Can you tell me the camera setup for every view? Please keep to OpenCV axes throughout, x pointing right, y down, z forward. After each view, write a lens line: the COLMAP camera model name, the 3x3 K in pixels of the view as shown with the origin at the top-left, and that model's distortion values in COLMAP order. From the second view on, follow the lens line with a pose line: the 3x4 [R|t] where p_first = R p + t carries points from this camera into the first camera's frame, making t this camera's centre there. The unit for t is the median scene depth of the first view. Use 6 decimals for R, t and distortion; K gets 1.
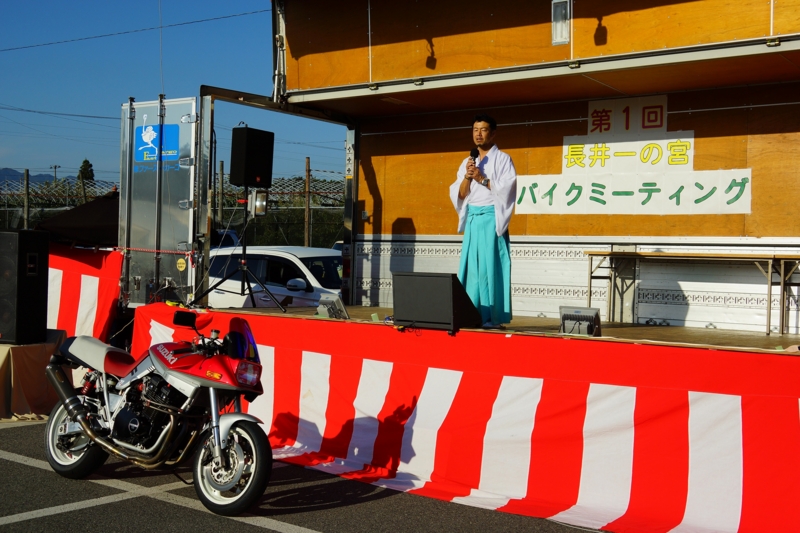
lens RADIAL K [[955.1, 0, 400.0], [0, 955.1, 249.4], [0, 0, 1]] dist [-0.006587, 0.006818]
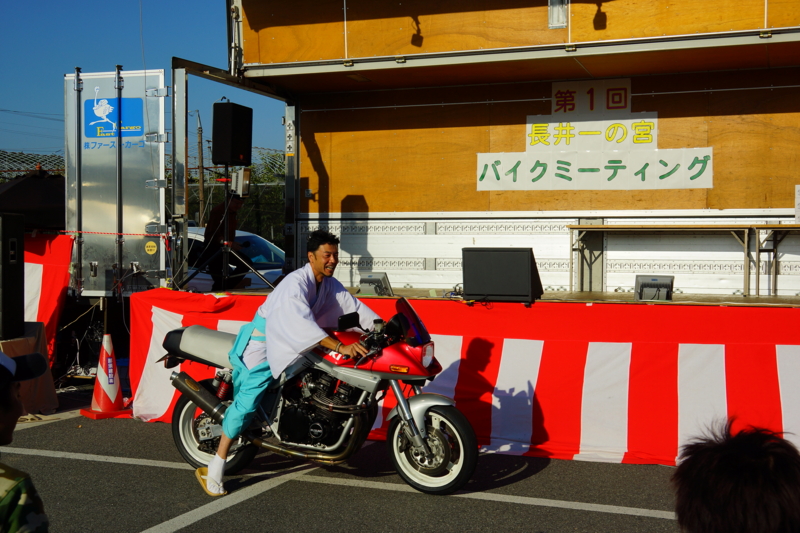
lens RADIAL K [[980.0, 0, 400.0], [0, 980.0, 266.5], [0, 0, 1]] dist [-0.001362, -0.028502]
pose [[0.963154, -0.030280, 0.267240, -0.258424], [0.019472, 0.998885, 0.043000, -0.002456], [-0.268244, -0.036212, 0.962670, 0.001649]]
